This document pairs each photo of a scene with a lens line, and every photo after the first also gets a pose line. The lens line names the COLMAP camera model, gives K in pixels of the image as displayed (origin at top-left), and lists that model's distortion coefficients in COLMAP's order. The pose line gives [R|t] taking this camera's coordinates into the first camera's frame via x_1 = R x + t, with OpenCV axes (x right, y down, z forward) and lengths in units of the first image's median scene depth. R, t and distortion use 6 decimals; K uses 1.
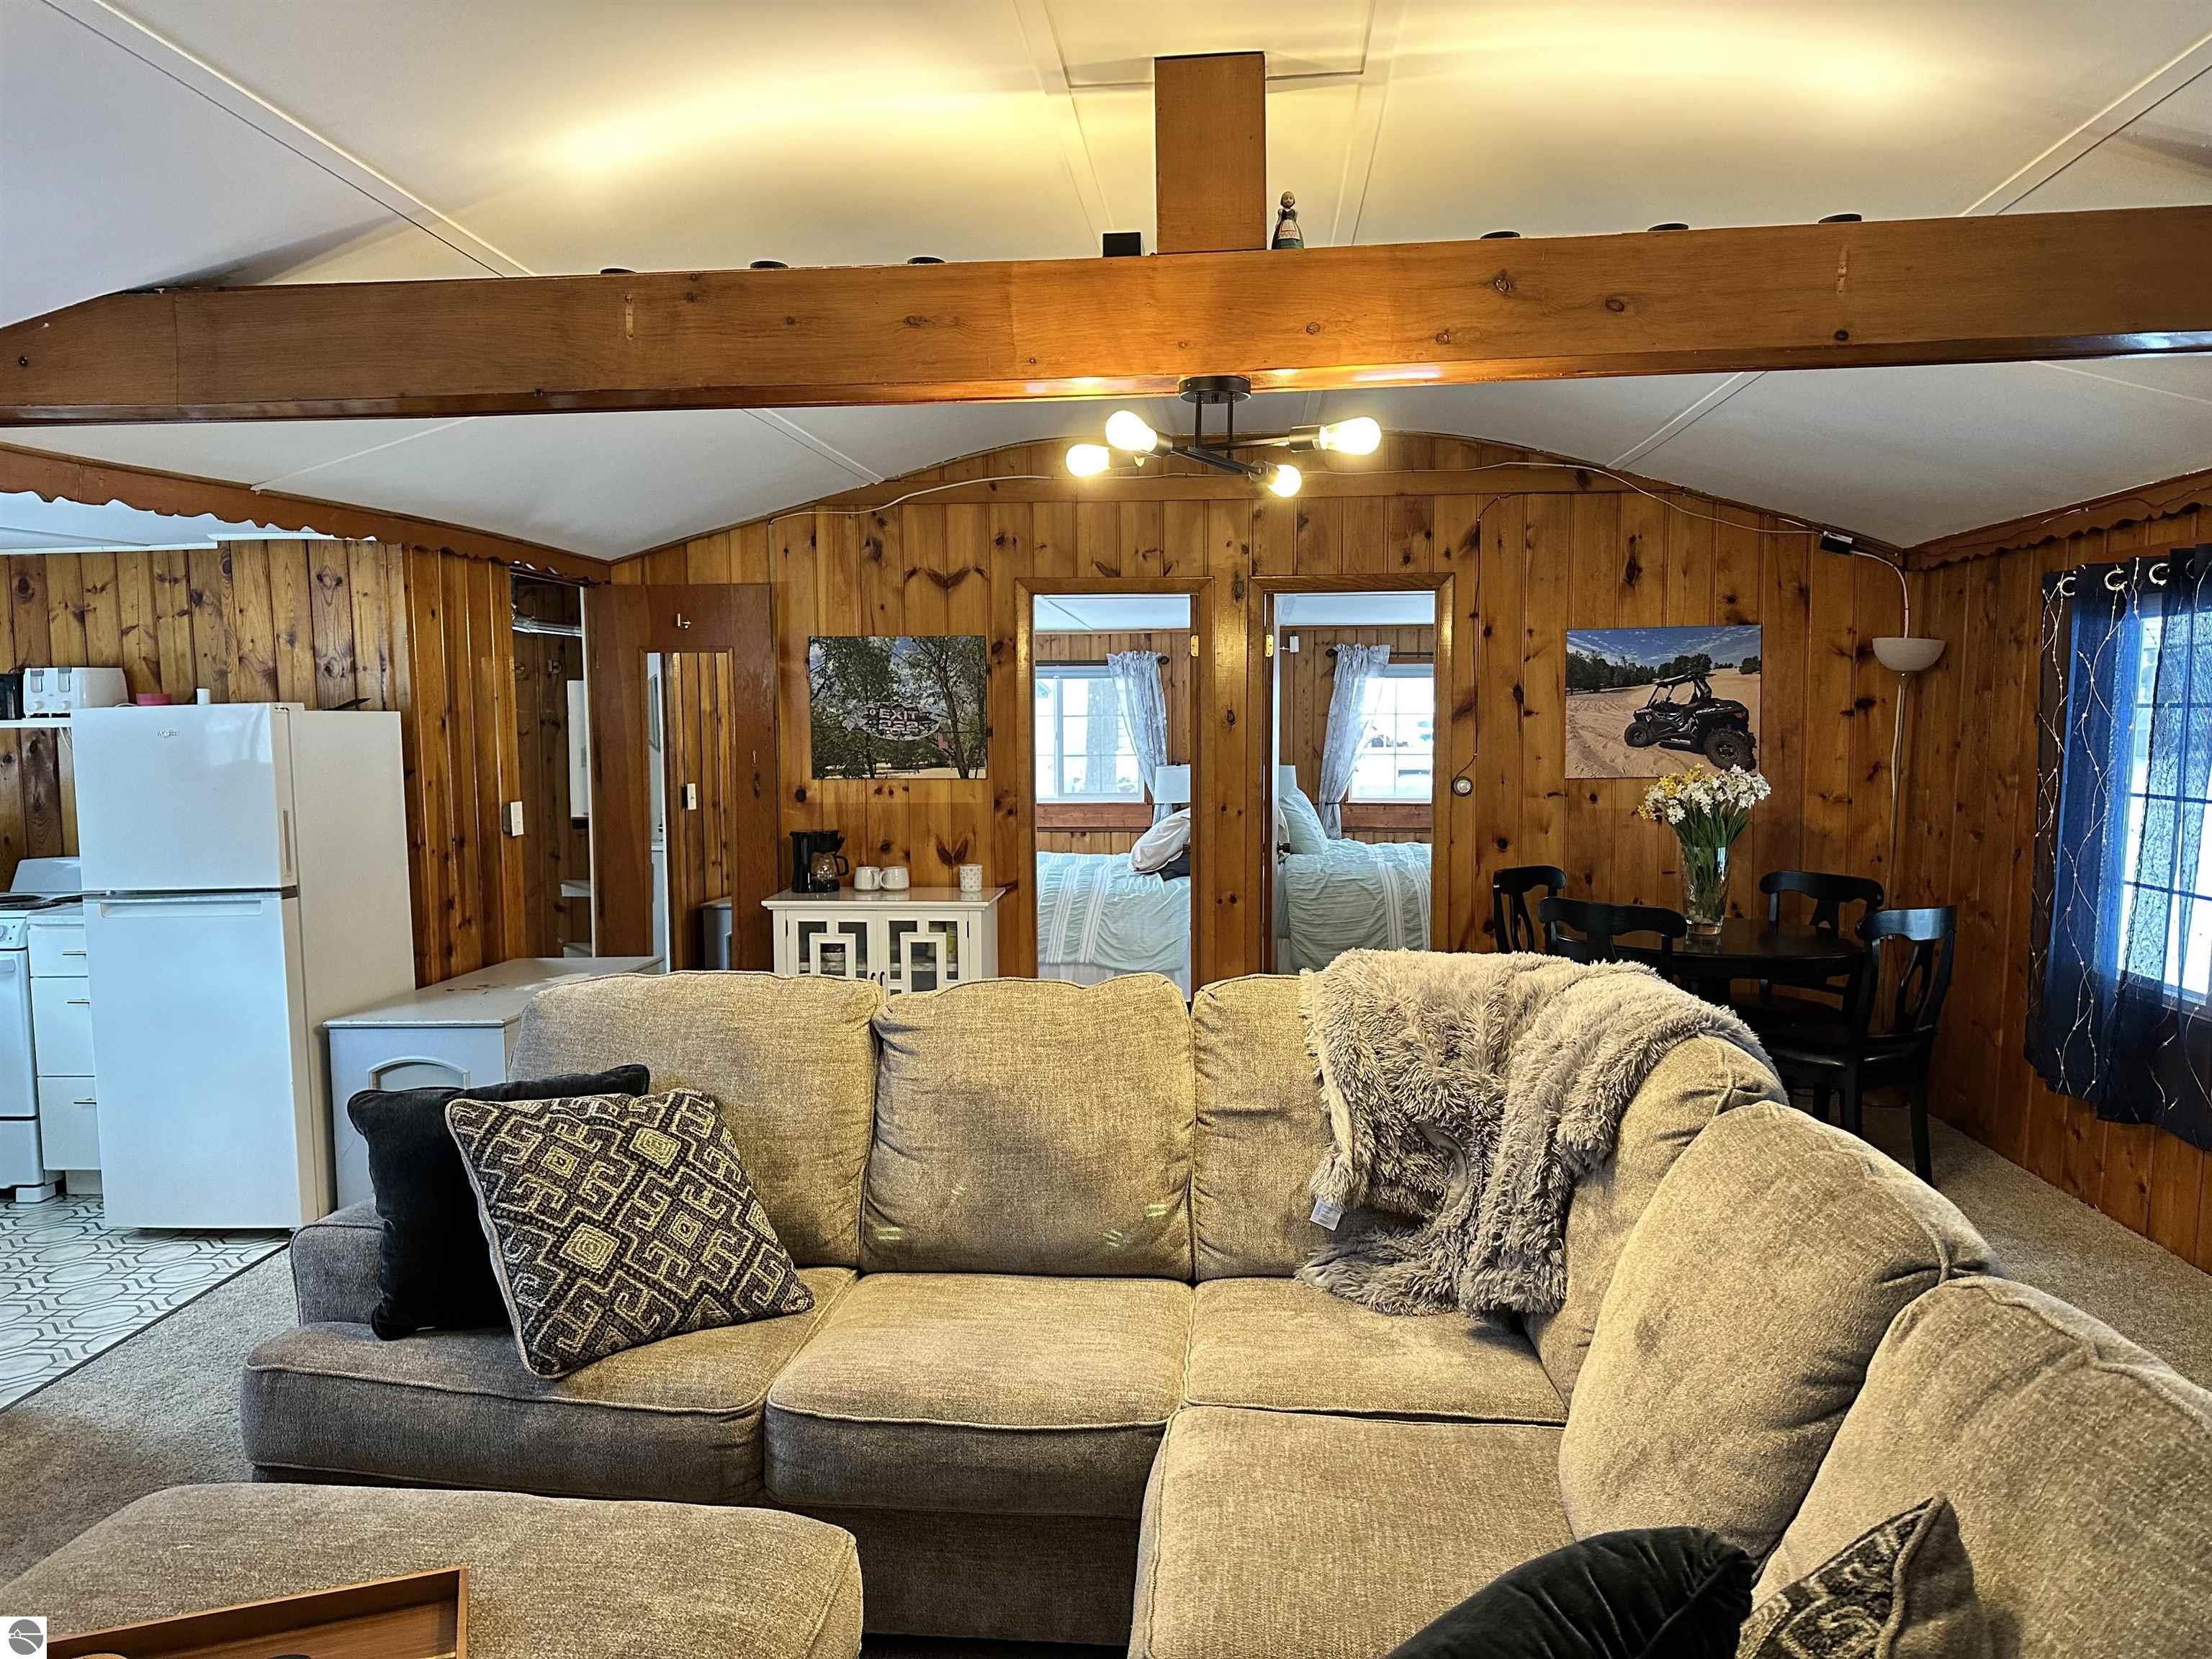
lens RADIAL K [[1553.8, 0, 1104.4], [0, 1553.8, 841.7], [0, 0, 1]] dist [0.044752, -0.055418]
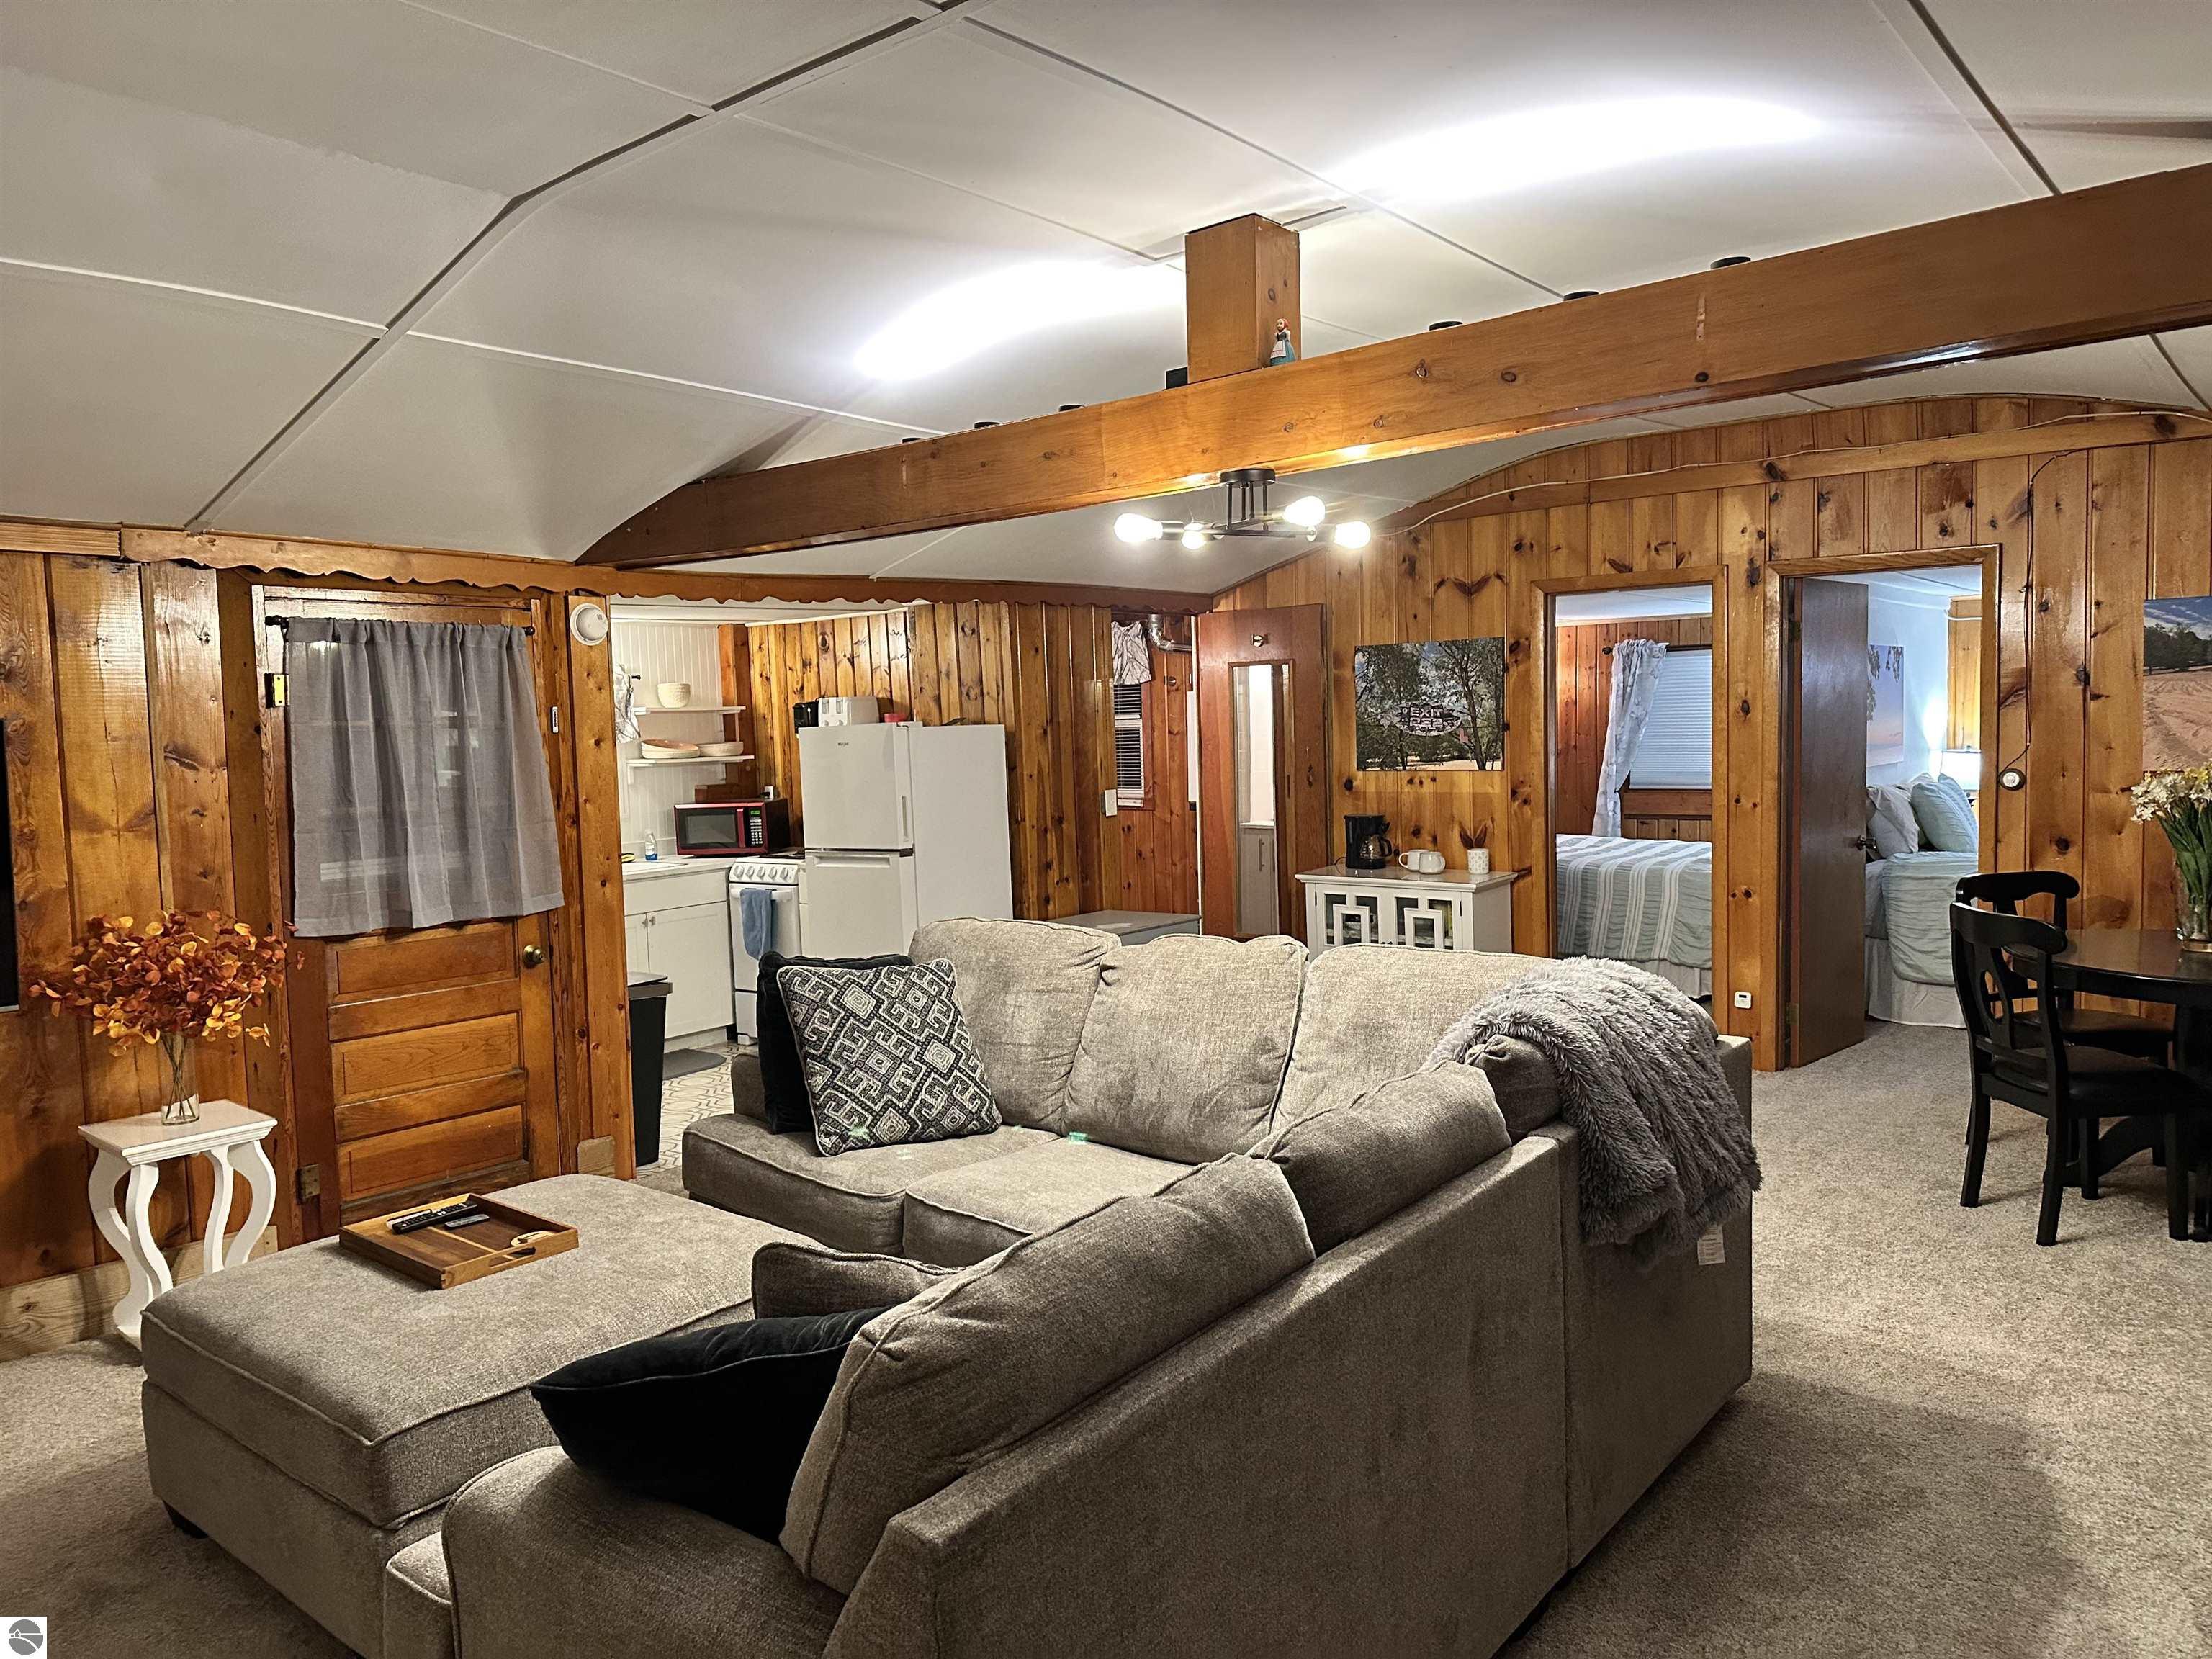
lens RADIAL K [[1553.8, 0, 1042.8], [0, 1553.8, 865.7], [0, 0, 1]] dist [0.044752, -0.055418]
pose [[0.805883, 0.037957, -0.590857, 0.323266], [-0.021199, 0.999153, 0.035271, -0.006204], [0.591695, -0.015899, 0.806005, -0.062460]]
